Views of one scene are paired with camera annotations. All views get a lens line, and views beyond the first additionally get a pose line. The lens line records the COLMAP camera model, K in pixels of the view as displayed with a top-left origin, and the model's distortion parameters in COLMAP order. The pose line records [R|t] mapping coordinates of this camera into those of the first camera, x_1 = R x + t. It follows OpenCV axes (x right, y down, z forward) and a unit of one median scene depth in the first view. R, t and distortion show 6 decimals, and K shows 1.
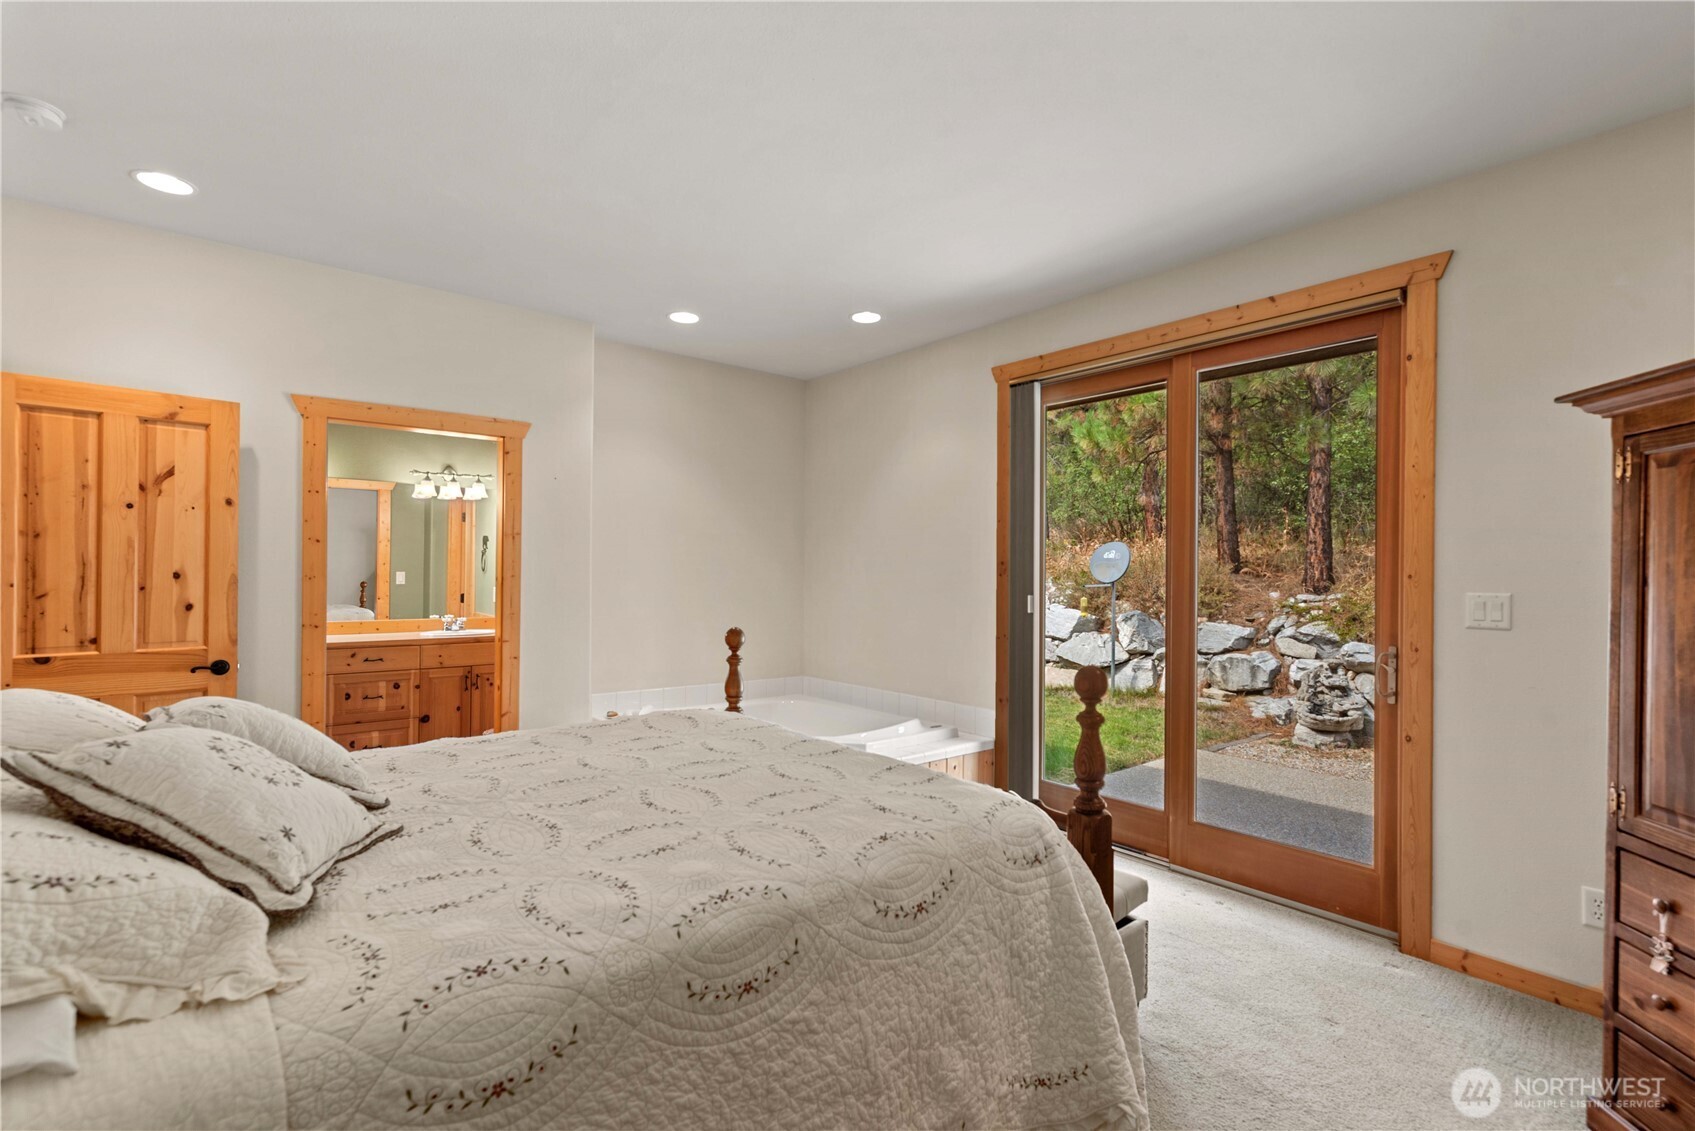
lens RADIAL K [[787.9, 0, 854.0], [0, 787.9, 557.1], [0, 0, 1]] dist [-0.000308, -0.000581]
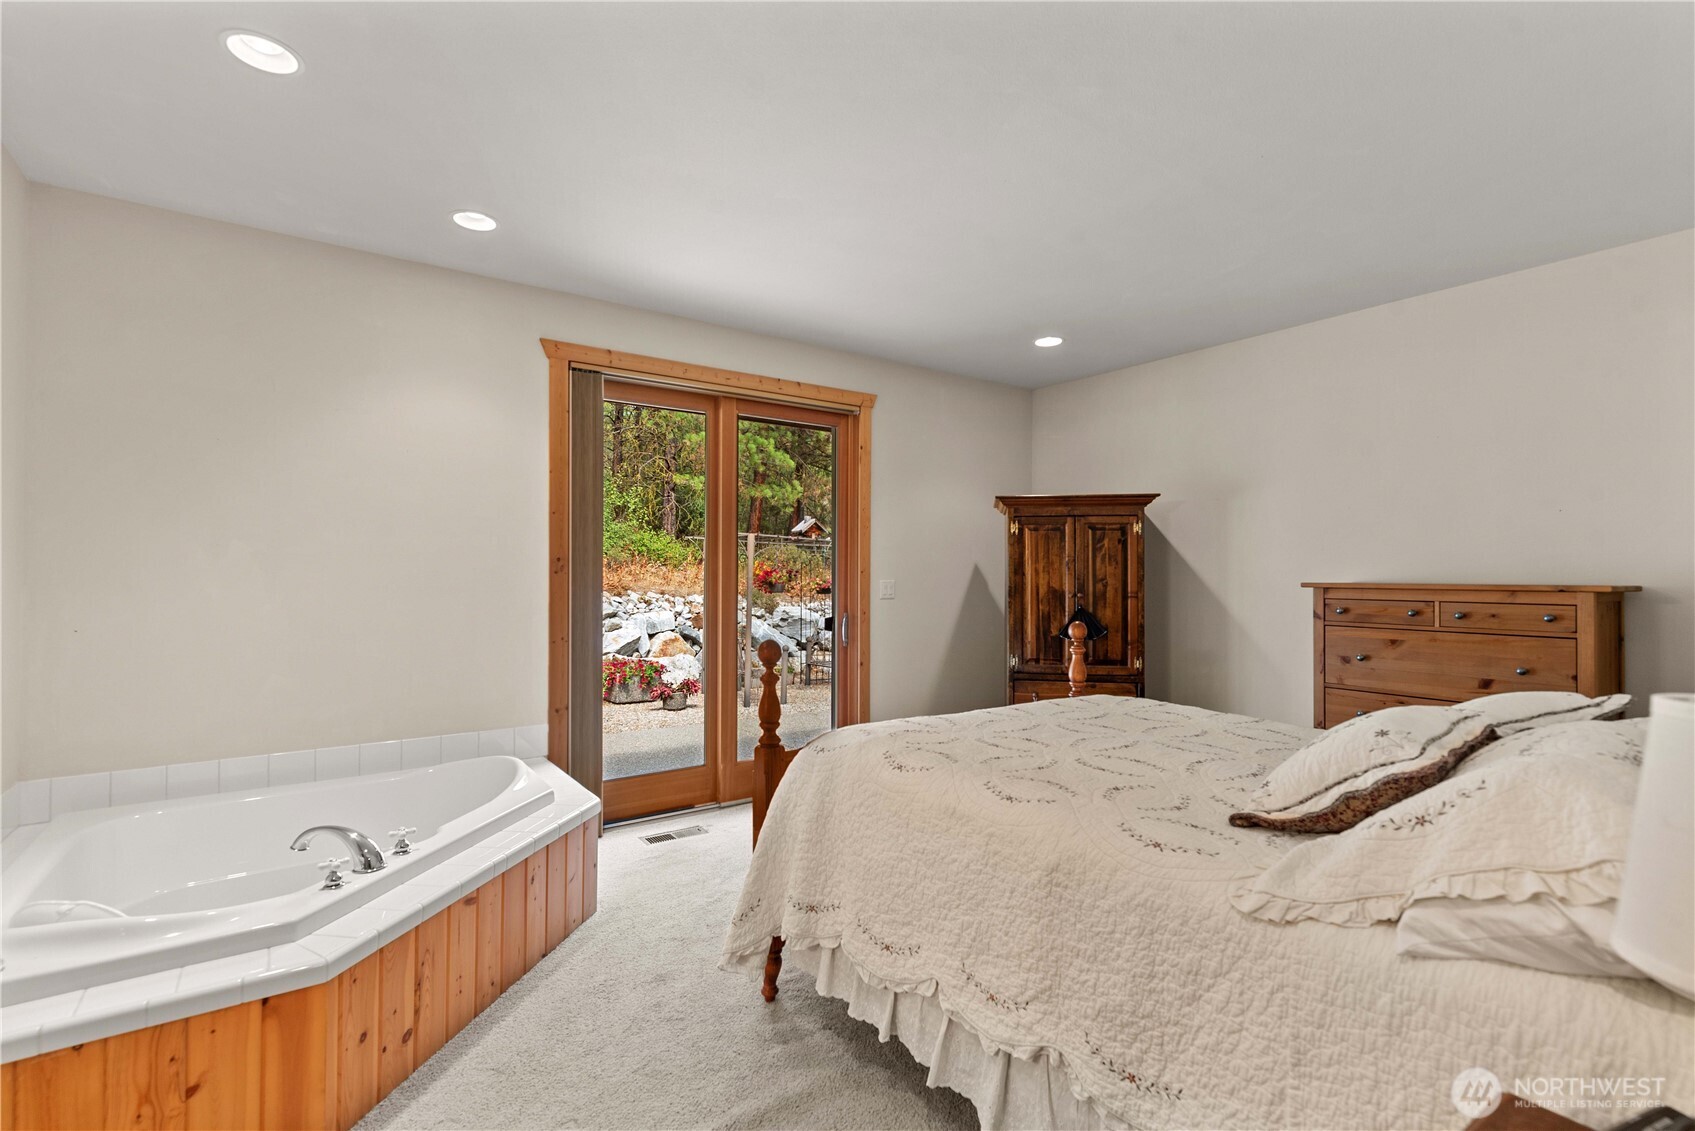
lens RADIAL K [[787.9, 0, 854.0], [0, 787.9, 557.1], [0, 0, 1]] dist [-0.000308, -0.000581]
pose [[0.050486, 0.005268, 0.998711, -0.846397], [-0.023928, 0.999705, -0.004064, -0.001114], [-0.998438, -0.023692, 0.050597, 0.743645]]
